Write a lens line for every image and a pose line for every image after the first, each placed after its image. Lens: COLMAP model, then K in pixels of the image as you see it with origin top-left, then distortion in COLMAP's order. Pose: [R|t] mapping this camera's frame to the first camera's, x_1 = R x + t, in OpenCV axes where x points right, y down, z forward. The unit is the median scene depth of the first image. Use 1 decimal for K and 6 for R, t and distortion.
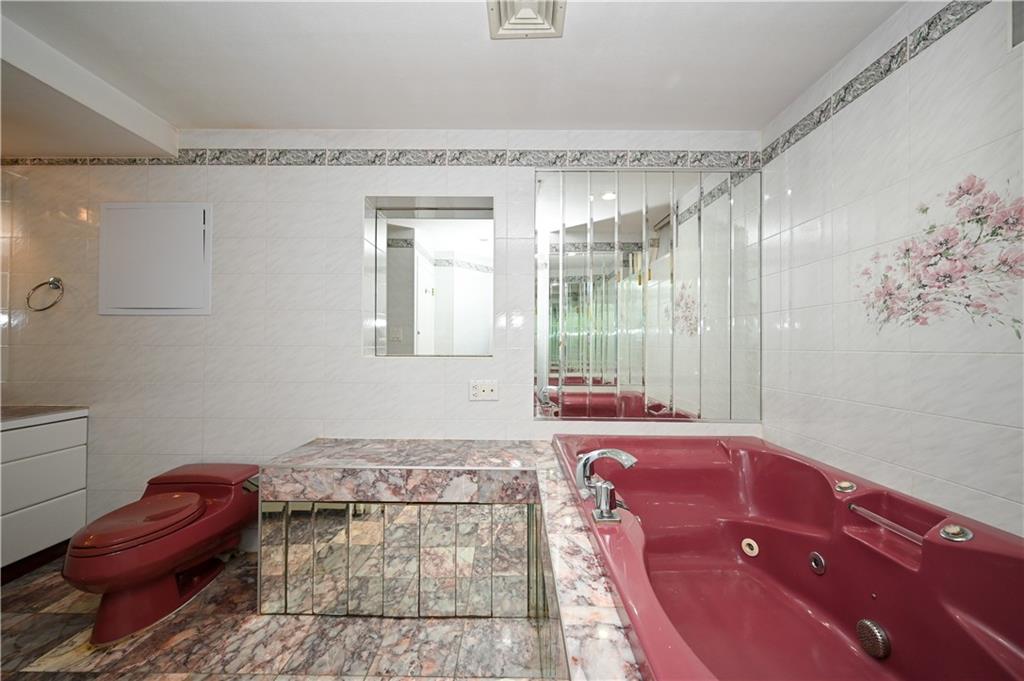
lens RADIAL K [[402.4, 0, 512.0], [0, 402.4, 340.5], [0, 0, 1]] dist [-0.001608, -0.000284]
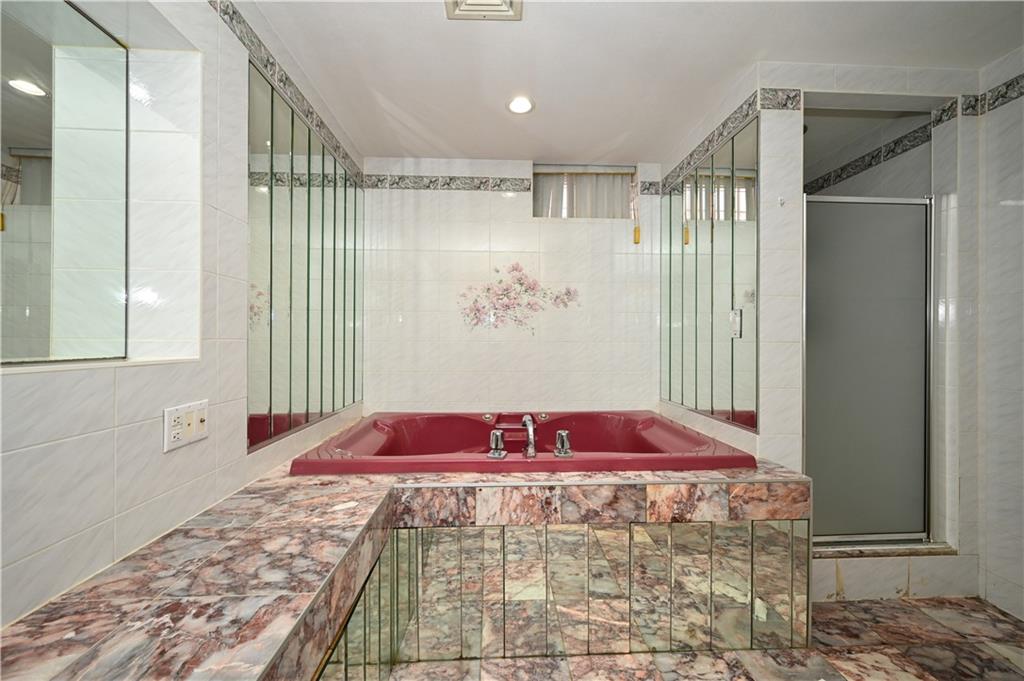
lens RADIAL K [[402.4, 0, 512.0], [0, 402.4, 340.5], [0, 0, 1]] dist [-0.001608, -0.000284]
pose [[-0.053243, -0.007330, 0.998555, -1.018429], [-0.020004, 0.999780, 0.006272, 0.009944], [-0.998381, -0.019641, -0.053378, 1.046217]]
